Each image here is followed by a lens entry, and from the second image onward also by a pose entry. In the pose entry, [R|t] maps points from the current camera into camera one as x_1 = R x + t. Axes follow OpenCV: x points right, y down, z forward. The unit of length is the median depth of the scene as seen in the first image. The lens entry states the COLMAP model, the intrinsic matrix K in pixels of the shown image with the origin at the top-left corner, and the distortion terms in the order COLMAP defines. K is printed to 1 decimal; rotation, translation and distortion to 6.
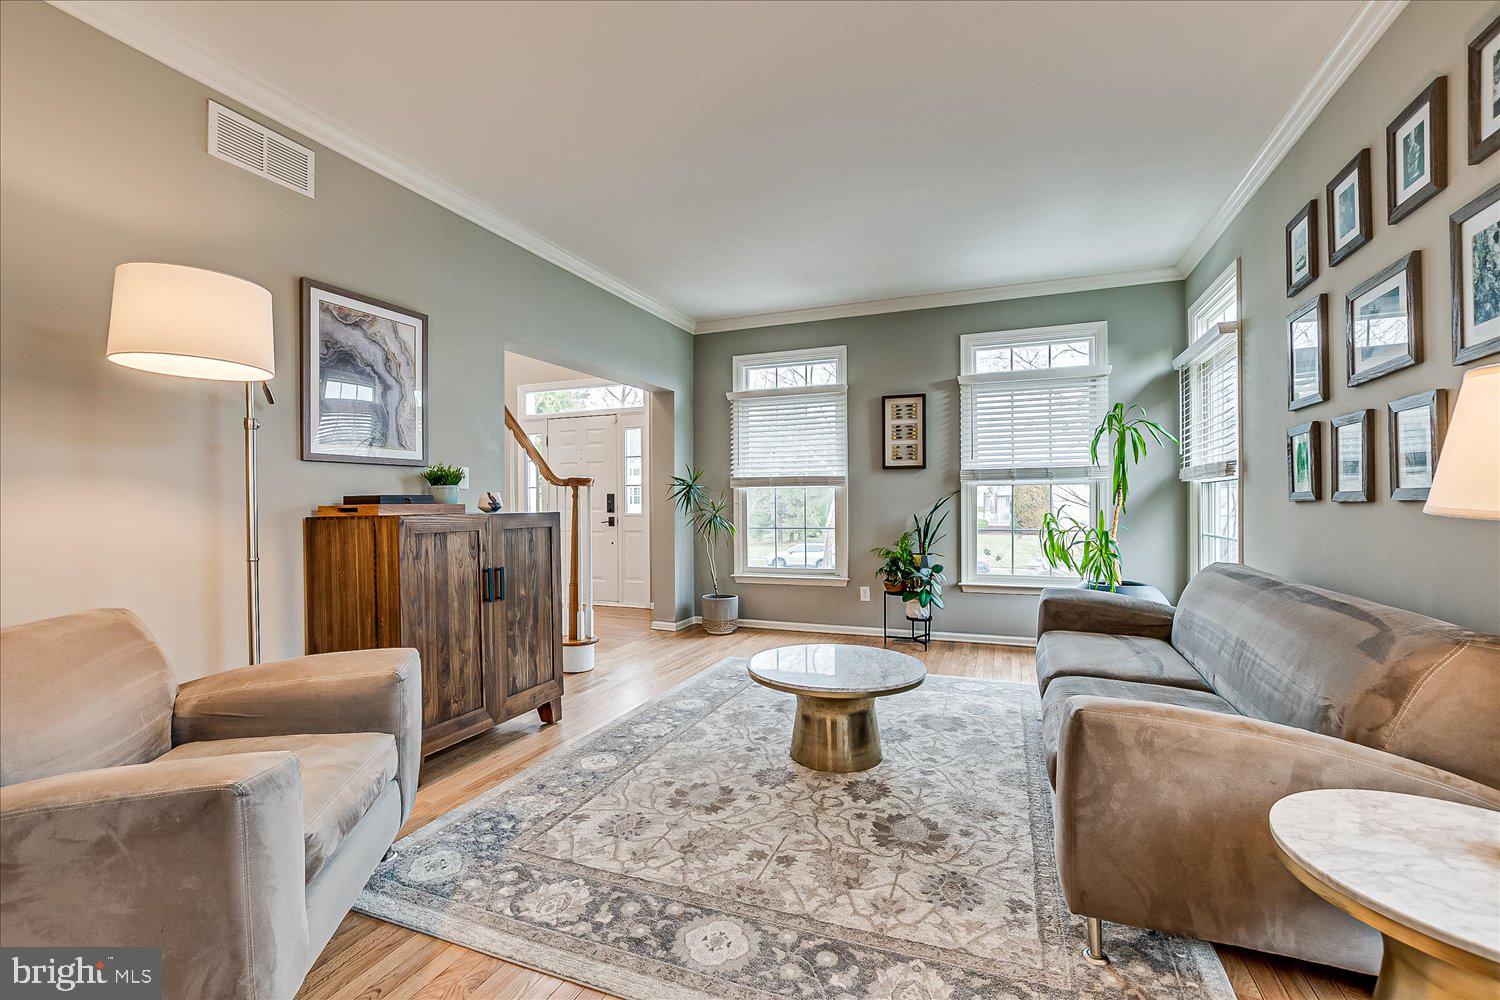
lens RADIAL K [[656.2, 0, 749.8], [0, 656.2, 507.2], [0, 0, 1]] dist [-0.027081, 0.004848]
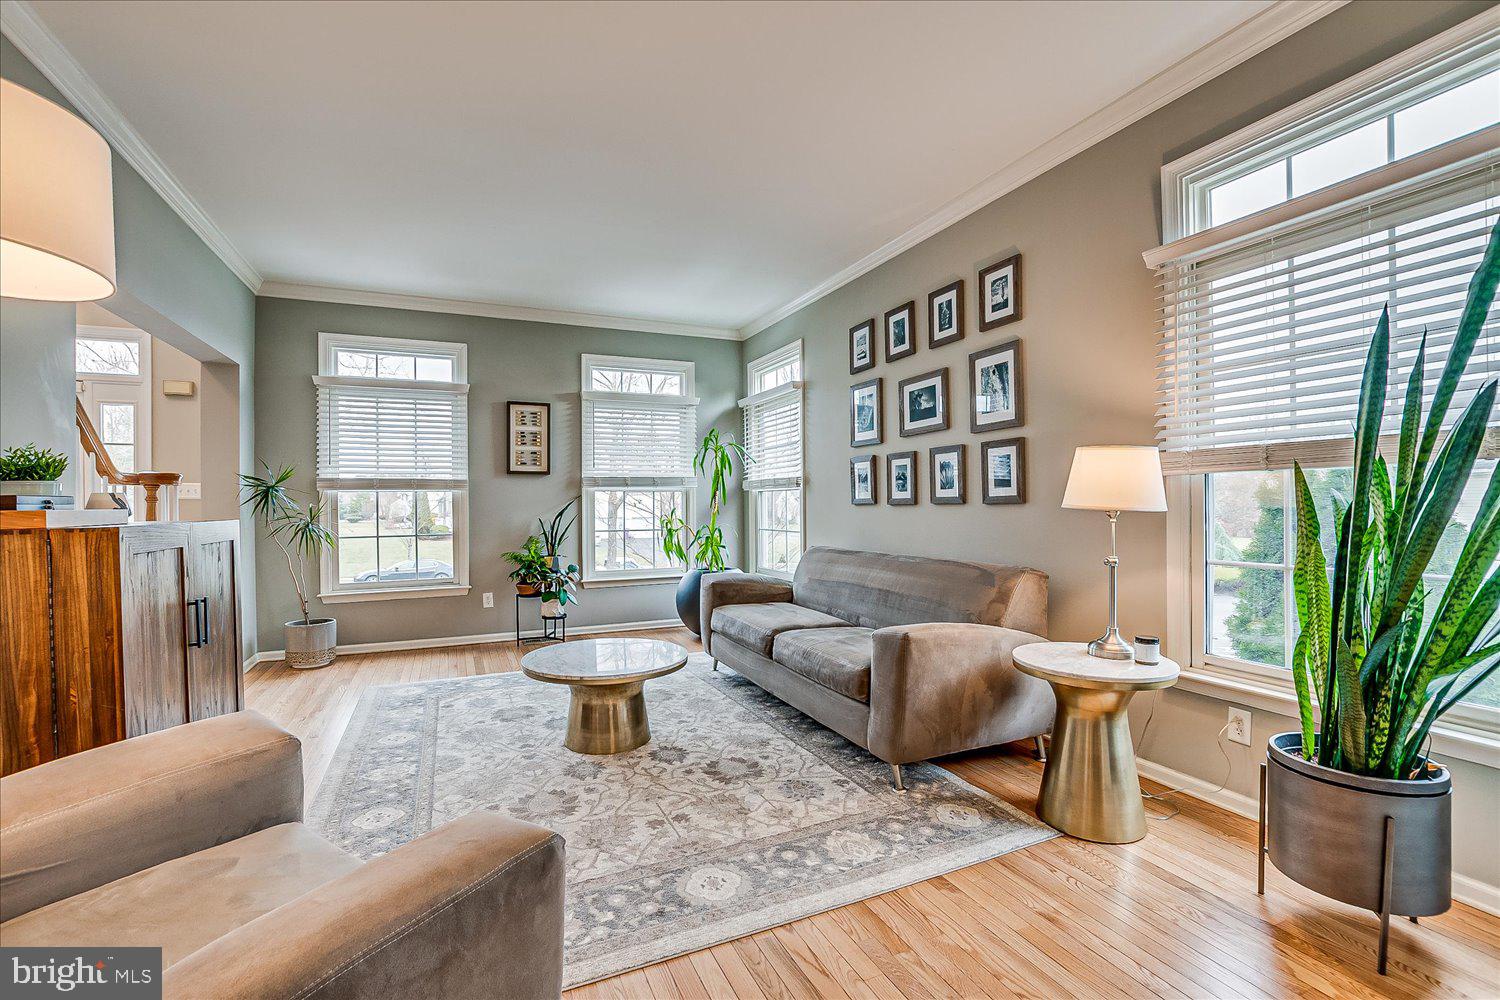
lens RADIAL K [[656.2, 0, 743.3], [0, 656.2, 505.2], [0, 0, 1]] dist [-0.027081, 0.004848]
pose [[0.692213, -0.001582, 0.721691, -0.473283], [0.009789, 0.999926, -0.007197, 0.001554], [-0.721627, 0.012047, 0.692177, 0.082490]]
